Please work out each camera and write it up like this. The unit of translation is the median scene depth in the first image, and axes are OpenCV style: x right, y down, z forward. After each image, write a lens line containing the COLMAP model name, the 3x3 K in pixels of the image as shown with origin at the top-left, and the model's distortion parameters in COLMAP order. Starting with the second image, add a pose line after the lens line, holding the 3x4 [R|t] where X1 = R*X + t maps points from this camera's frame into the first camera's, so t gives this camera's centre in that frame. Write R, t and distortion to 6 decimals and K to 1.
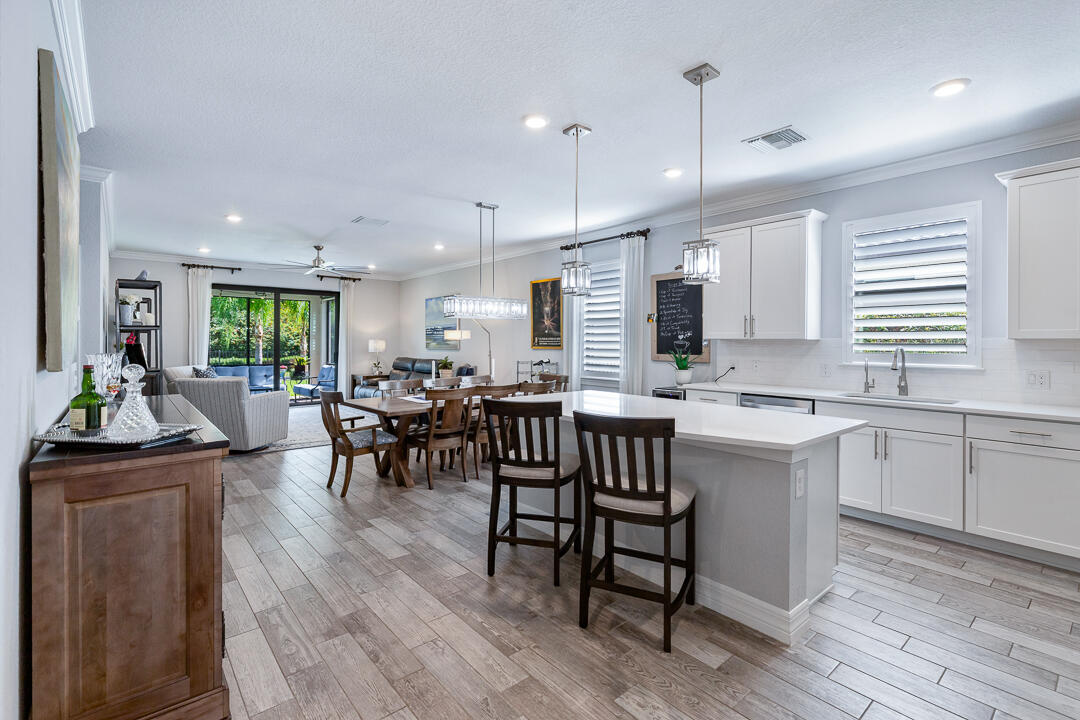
lens RADIAL K [[491.6, 0, 538.9], [0, 491.6, 340.1], [0, 0, 1]] dist [0.000569, 0.000046]
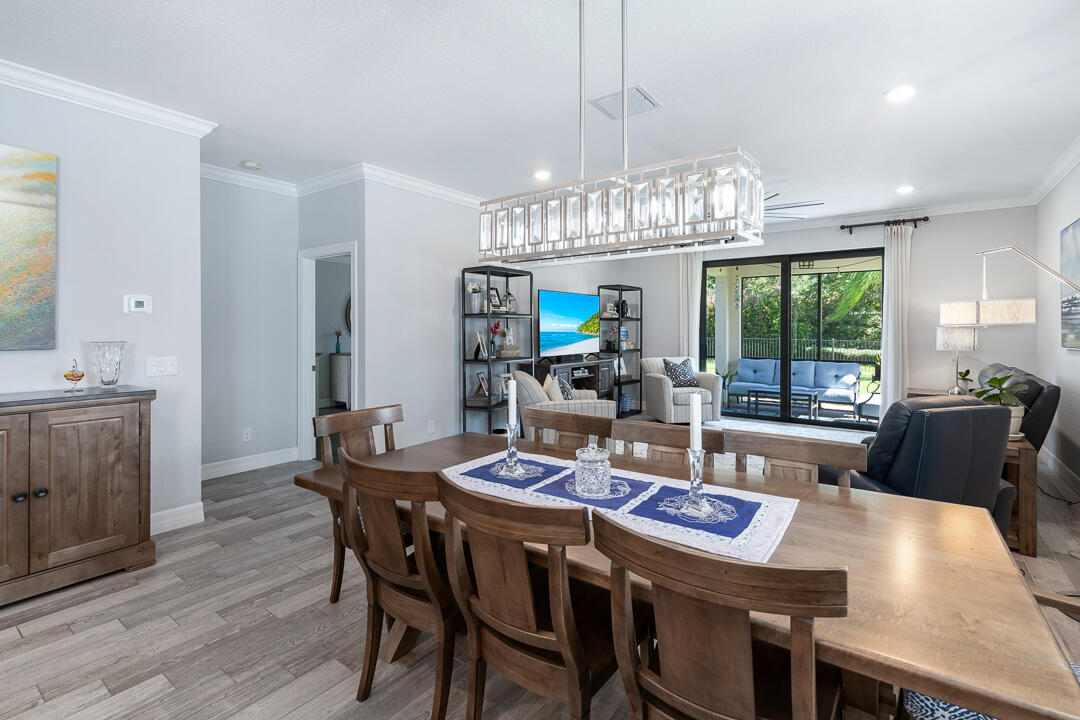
lens RADIAL K [[500.6, 0, 538.5], [0, 500.6, 323.7], [0, 0, 1]] dist [0.001477, 0.000116]
pose [[0.225024, -0.008688, -0.974314, 0.120408], [-0.001205, 0.999957, -0.009195, 0.001357], [0.974352, 0.003243, 0.225004, 0.593180]]
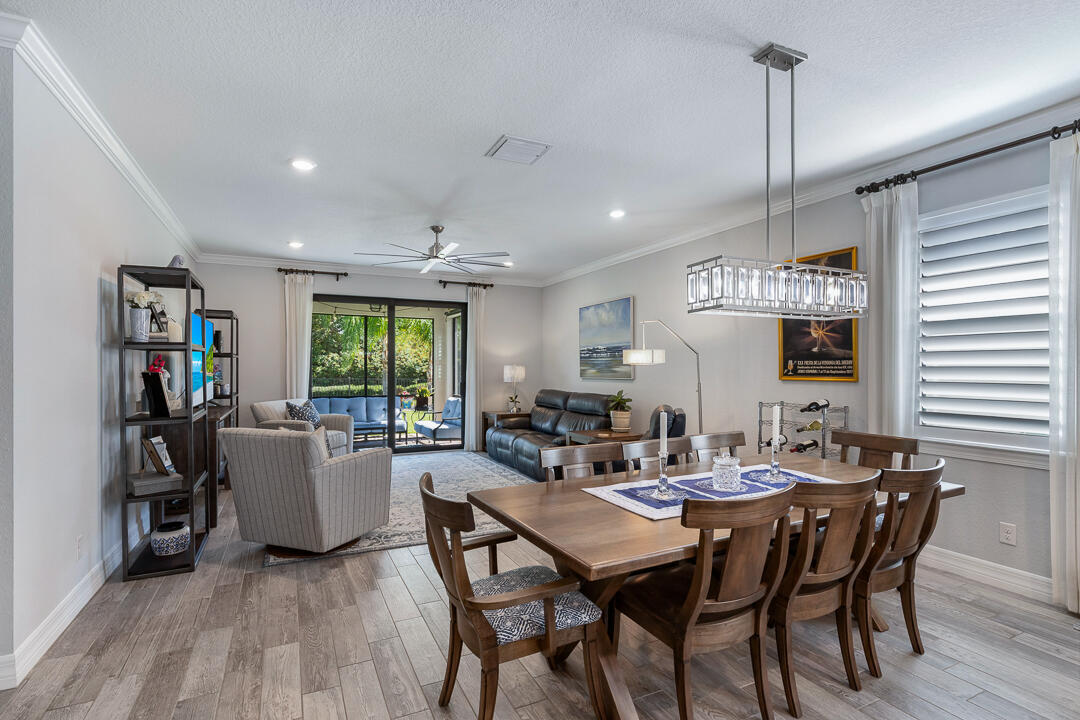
lens RADIAL K [[516.3, 0, 539.8], [0, 516.3, 369.6], [0, 0, 1]] dist [-0.001476, -0.000614]
pose [[0.969648, -0.000723, -0.244503, -0.133305], [0.002393, 0.999976, 0.006536, 0.000528], [0.244492, -0.006922, 0.969627, 0.332781]]
